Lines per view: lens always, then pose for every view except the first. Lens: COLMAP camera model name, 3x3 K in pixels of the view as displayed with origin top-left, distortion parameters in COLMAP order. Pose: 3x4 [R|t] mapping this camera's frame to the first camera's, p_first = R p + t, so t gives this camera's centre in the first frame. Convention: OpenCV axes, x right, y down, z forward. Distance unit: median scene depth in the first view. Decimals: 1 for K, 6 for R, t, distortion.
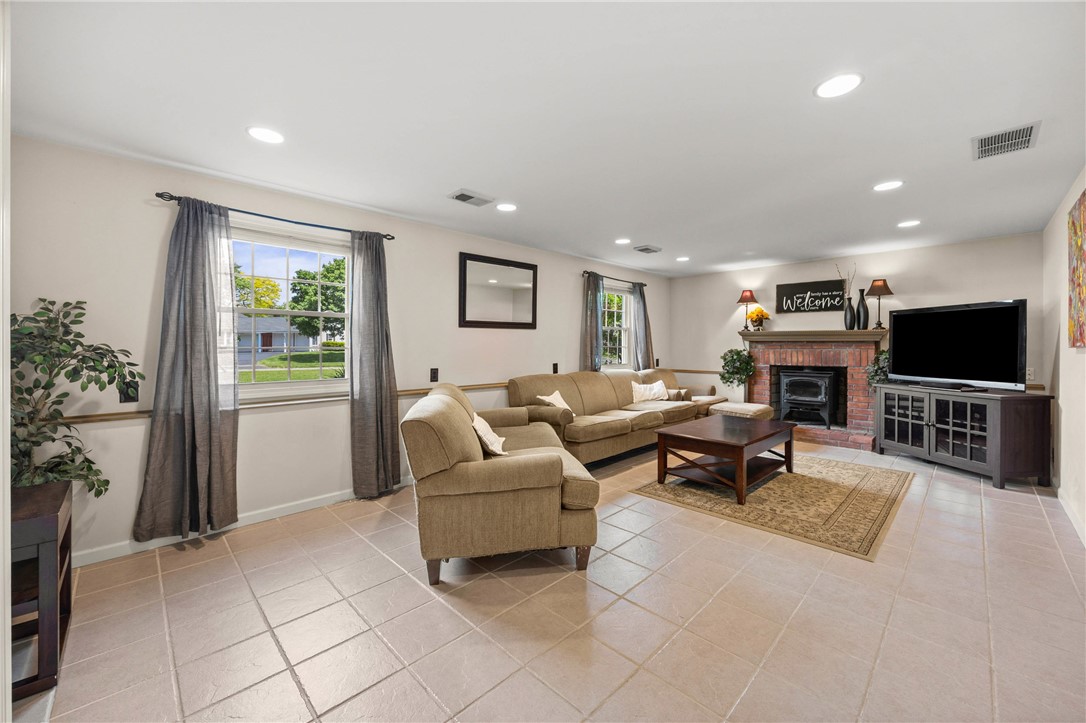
lens RADIAL K [[424.4, 0, 549.1], [0, 424.4, 345.9], [0, 0, 1]] dist [-0.001430, -0.000117]
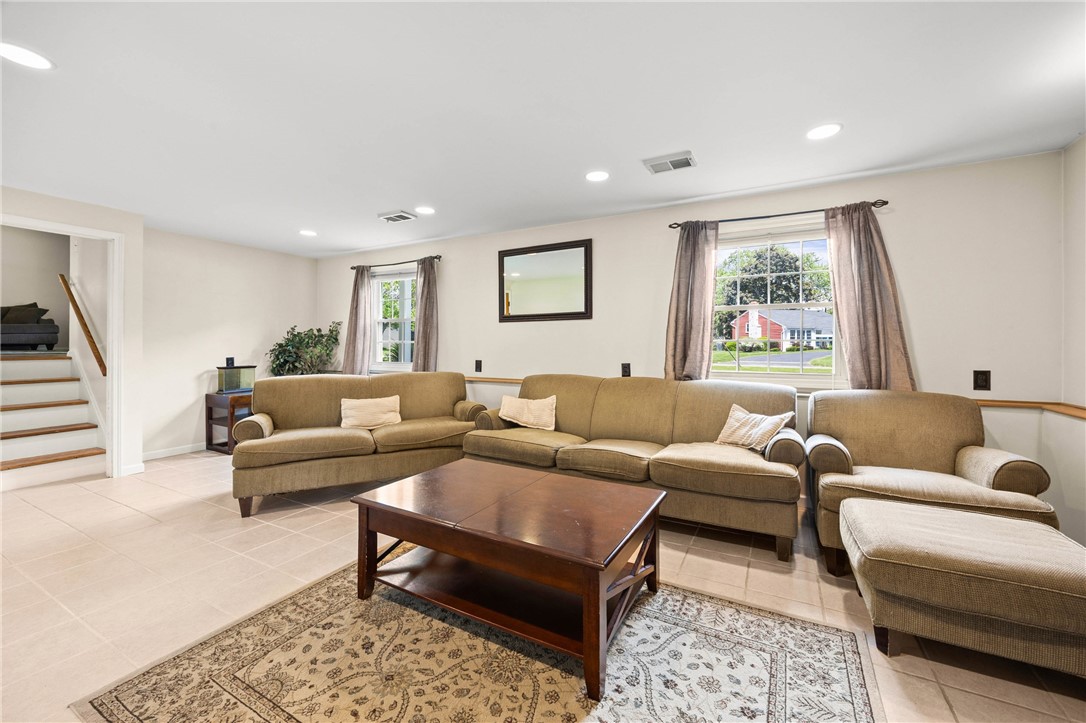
lens RADIAL K [[424.4, 0, 549.1], [0, 424.4, 345.9], [0, 0, 1]] dist [-0.001430, -0.000117]
pose [[0.296106, 0.007463, -0.955126, 0.834350], [0.000290, 0.999969, 0.007903, 0.005596], [0.955155, -0.002618, 0.296095, 0.806710]]
